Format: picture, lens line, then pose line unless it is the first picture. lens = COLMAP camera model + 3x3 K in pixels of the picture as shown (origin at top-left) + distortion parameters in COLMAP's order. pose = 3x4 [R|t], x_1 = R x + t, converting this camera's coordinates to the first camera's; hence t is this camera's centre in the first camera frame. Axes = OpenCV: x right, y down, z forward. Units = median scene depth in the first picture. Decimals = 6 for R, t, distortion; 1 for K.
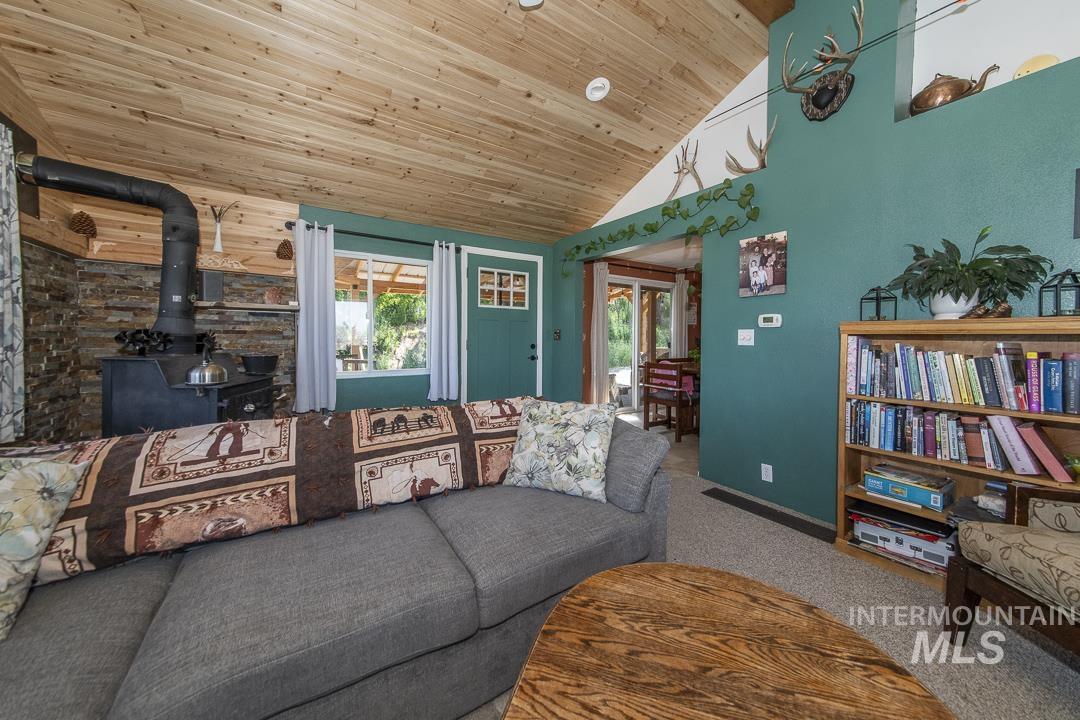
lens RADIAL K [[386.9, 0, 541.8], [0, 386.9, 351.7], [0, 0, 1]] dist [-0.001034, -0.000190]
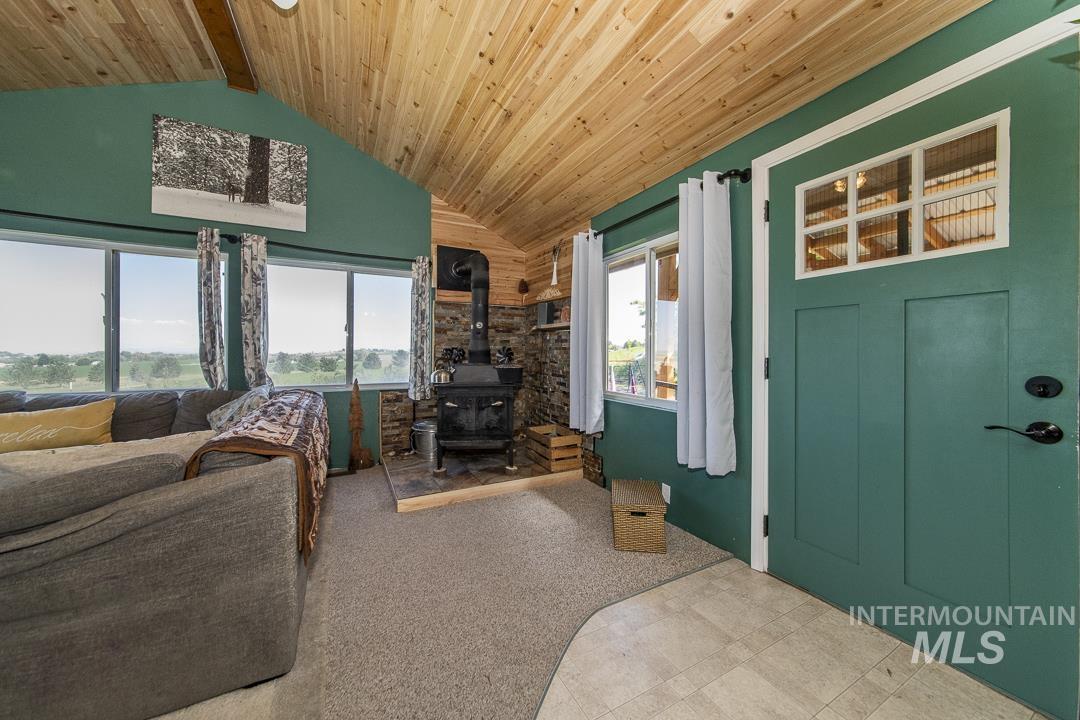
lens RADIAL K [[386.9, 0, 541.8], [0, 386.9, 351.7], [0, 0, 1]] dist [-0.001034, -0.000190]
pose [[-0.091871, -0.005981, -0.995753, 0.296950], [-0.028107, 0.999599, -0.003410, -0.026719], [0.995374, 0.027675, -0.092003, 0.784401]]
